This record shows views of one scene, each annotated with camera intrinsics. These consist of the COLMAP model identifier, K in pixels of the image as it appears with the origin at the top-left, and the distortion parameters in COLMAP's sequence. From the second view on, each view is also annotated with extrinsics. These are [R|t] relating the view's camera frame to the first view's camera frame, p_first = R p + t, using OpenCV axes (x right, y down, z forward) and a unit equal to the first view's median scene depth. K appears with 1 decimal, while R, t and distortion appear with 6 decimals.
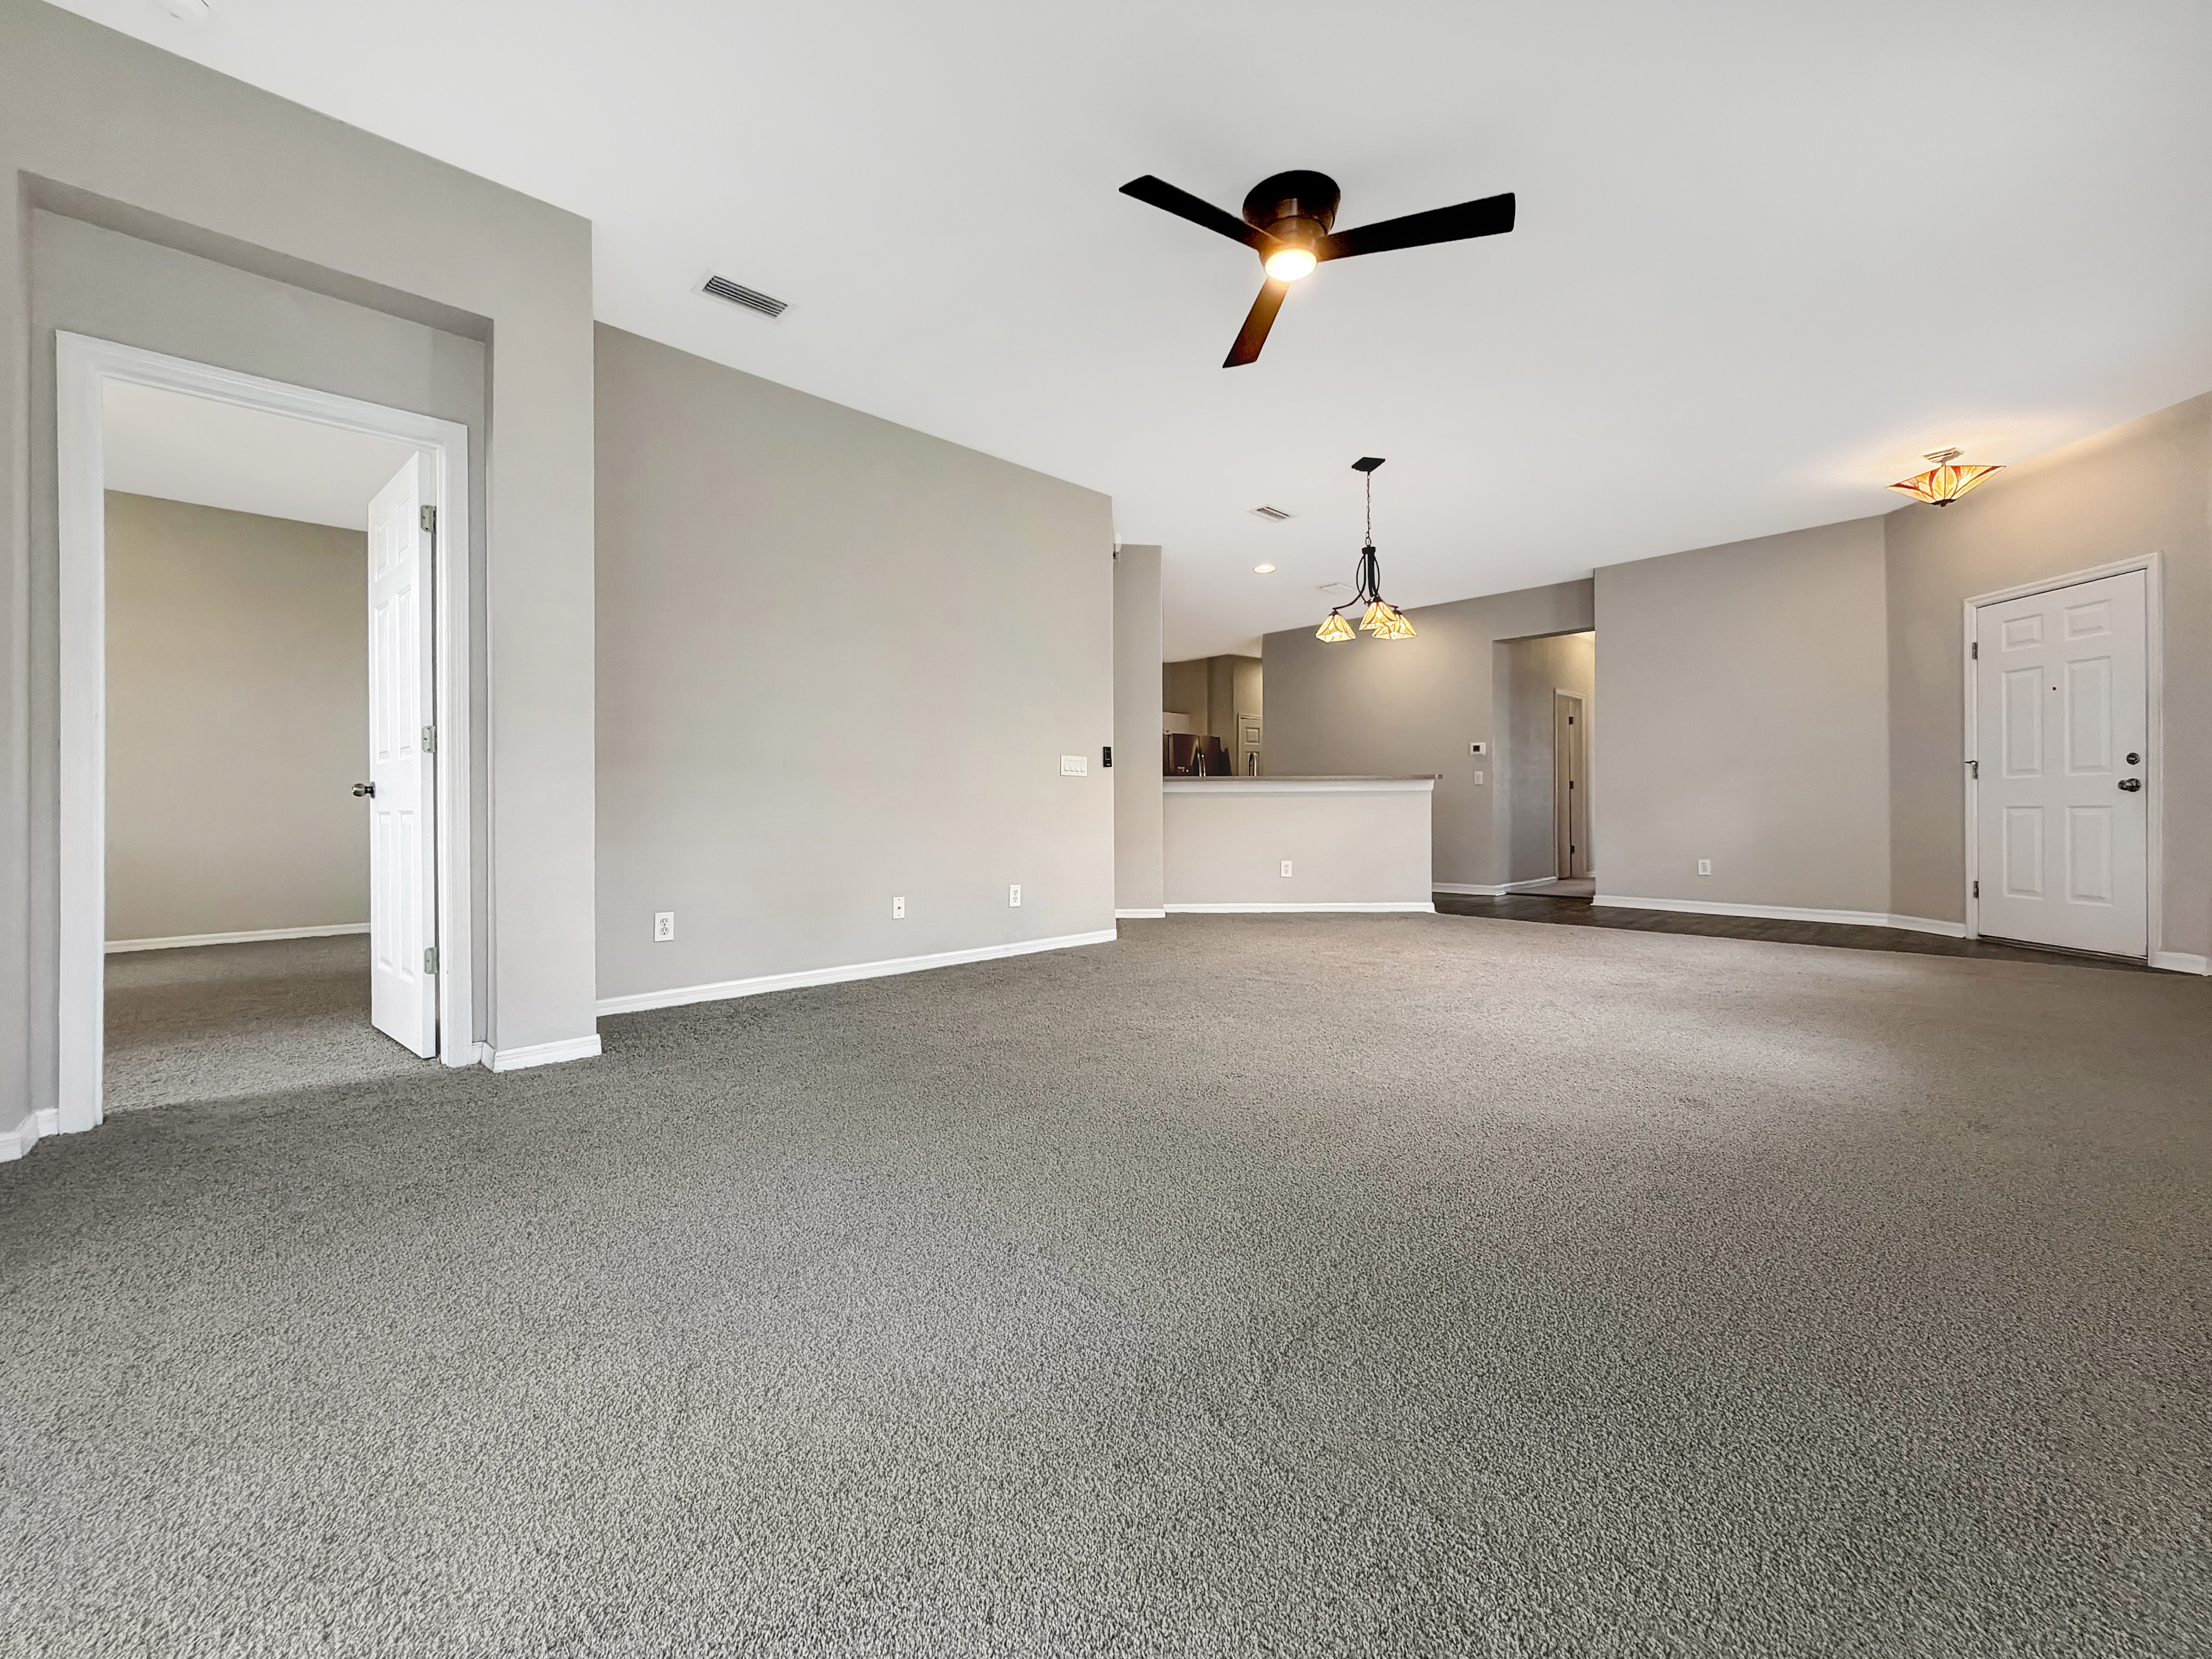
lens RADIAL K [[889.7, 0, 1095.5], [0, 889.7, 814.9], [0, 0, 1]] dist [-0.000845, -0.000074]
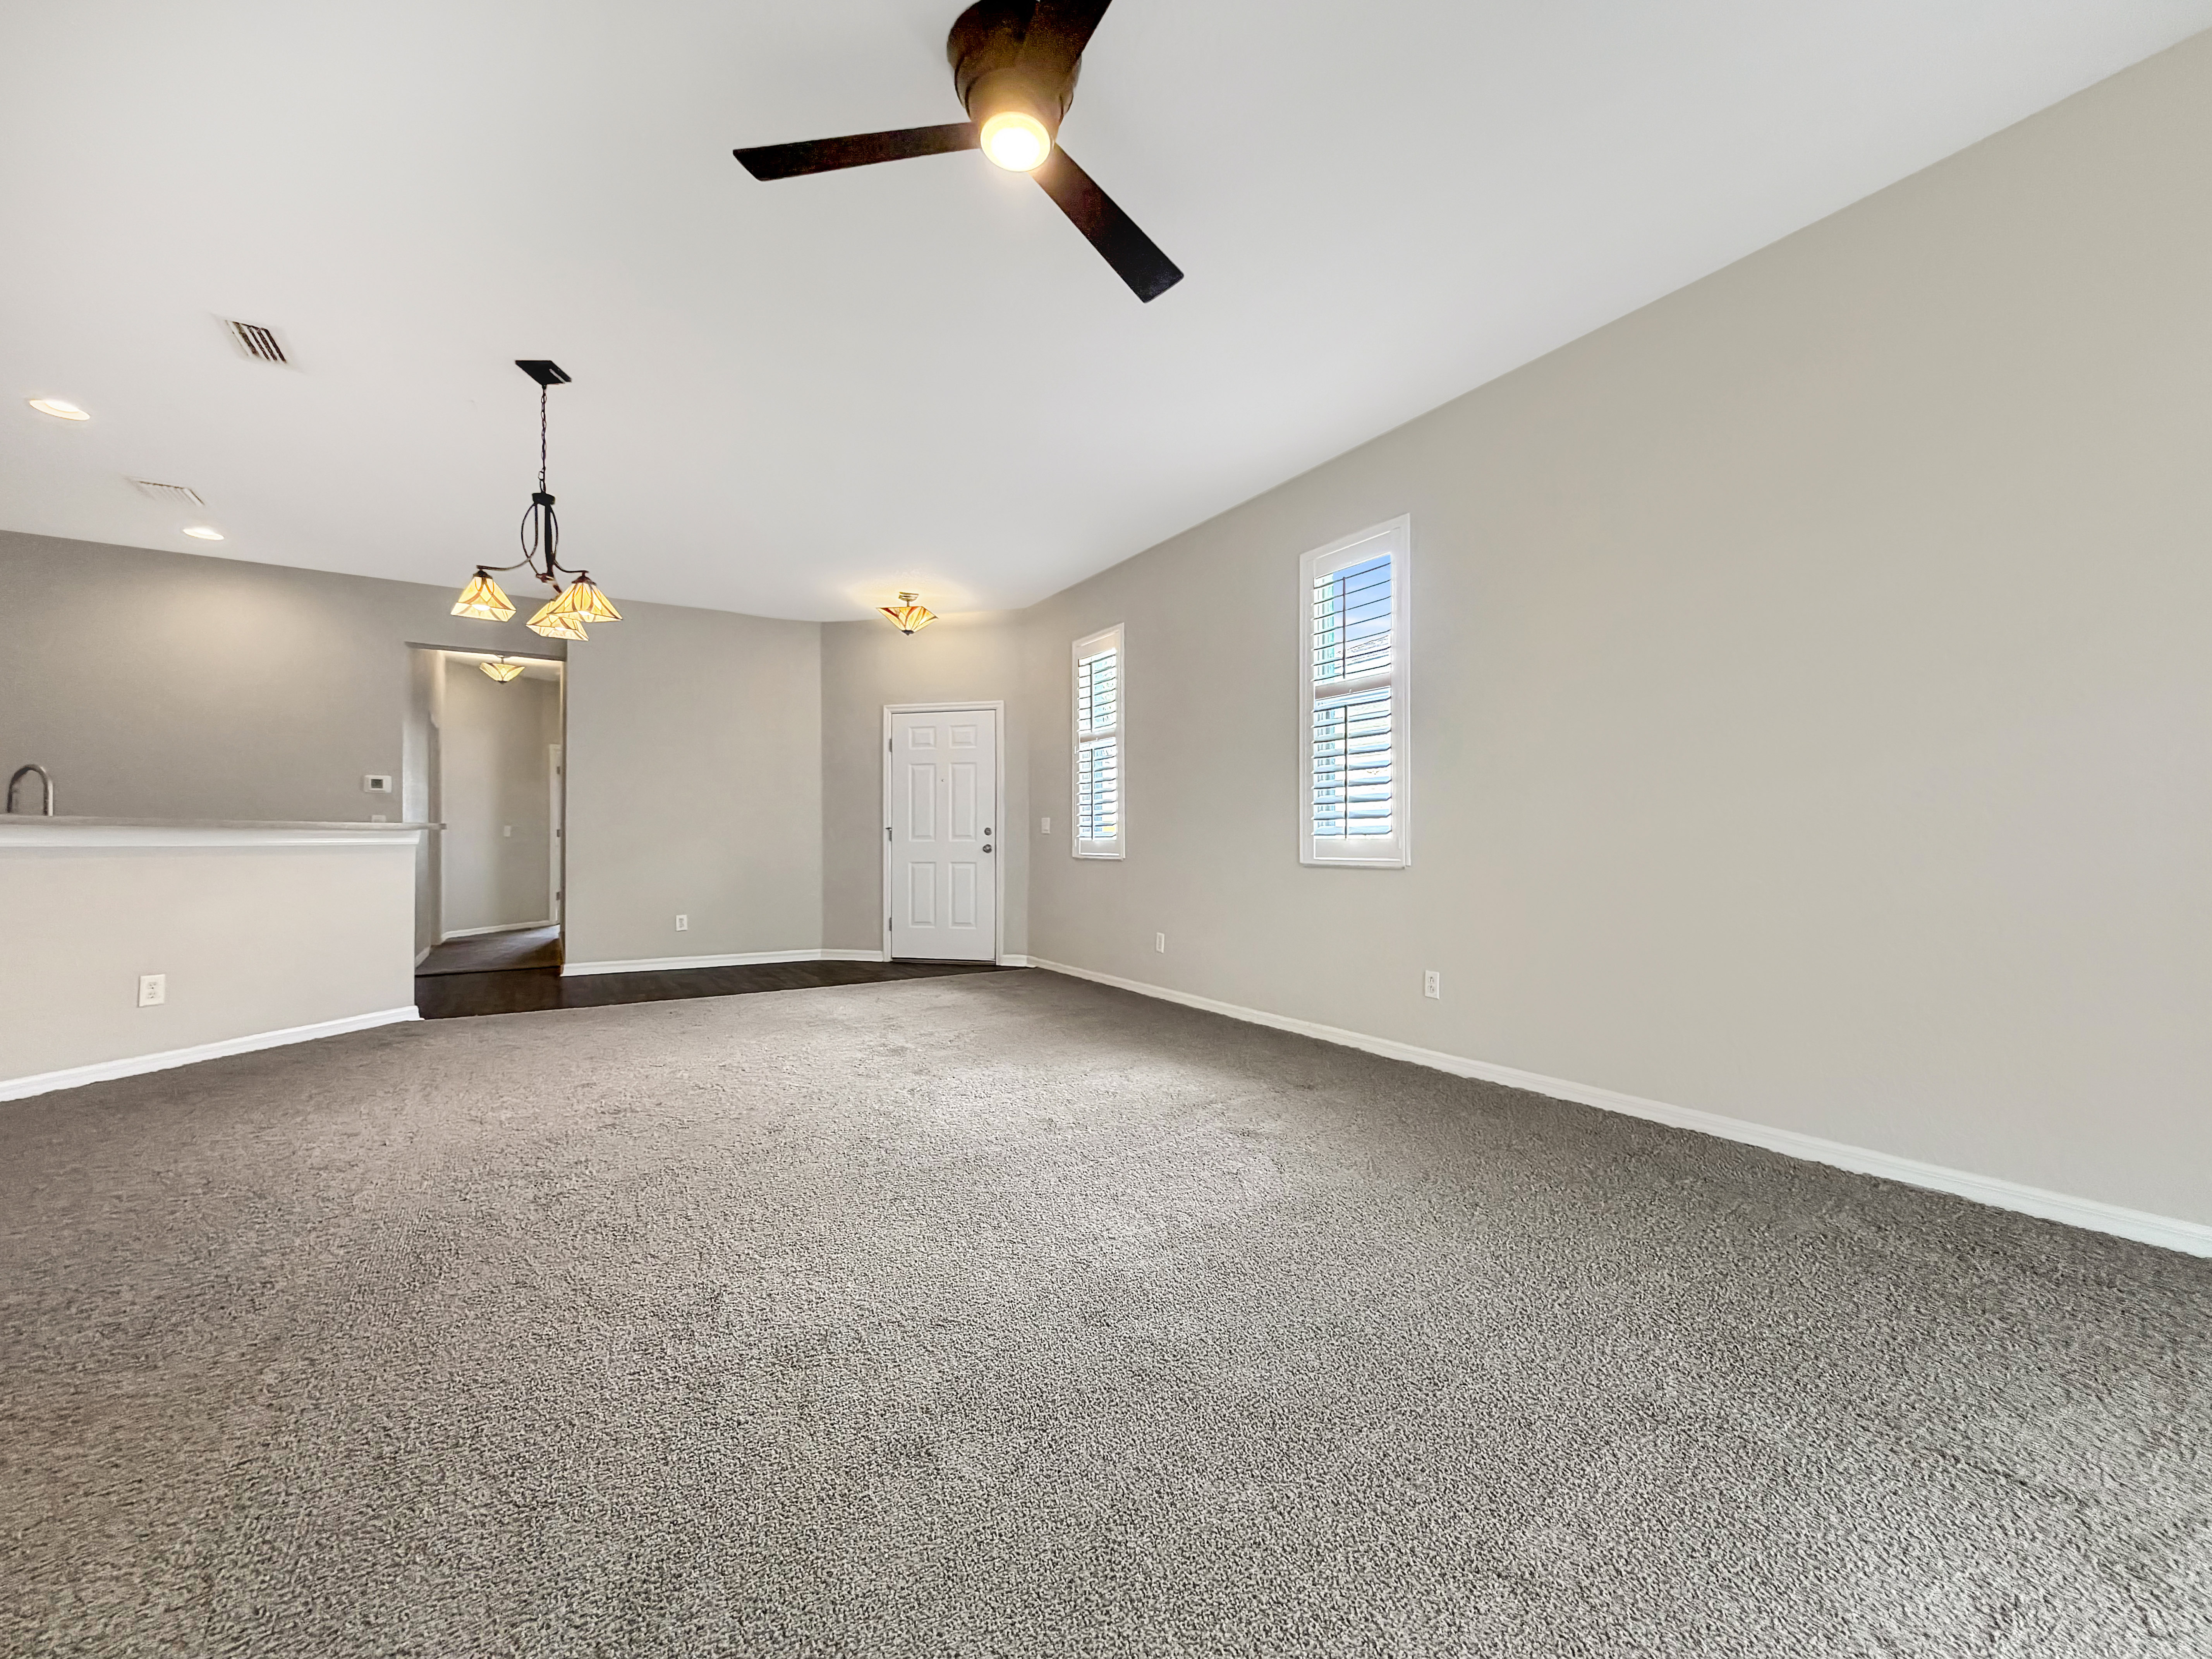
lens RADIAL K [[889.7, 0, 1090.4], [0, 889.7, 840.9], [0, 0, 1]] dist [-0.000845, -0.000074]
pose [[0.208605, 0.006420, 0.977979, -0.252118], [0.005661, 0.999954, -0.007772, -0.028929], [-0.977984, 0.007158, 0.208559, 0.432994]]
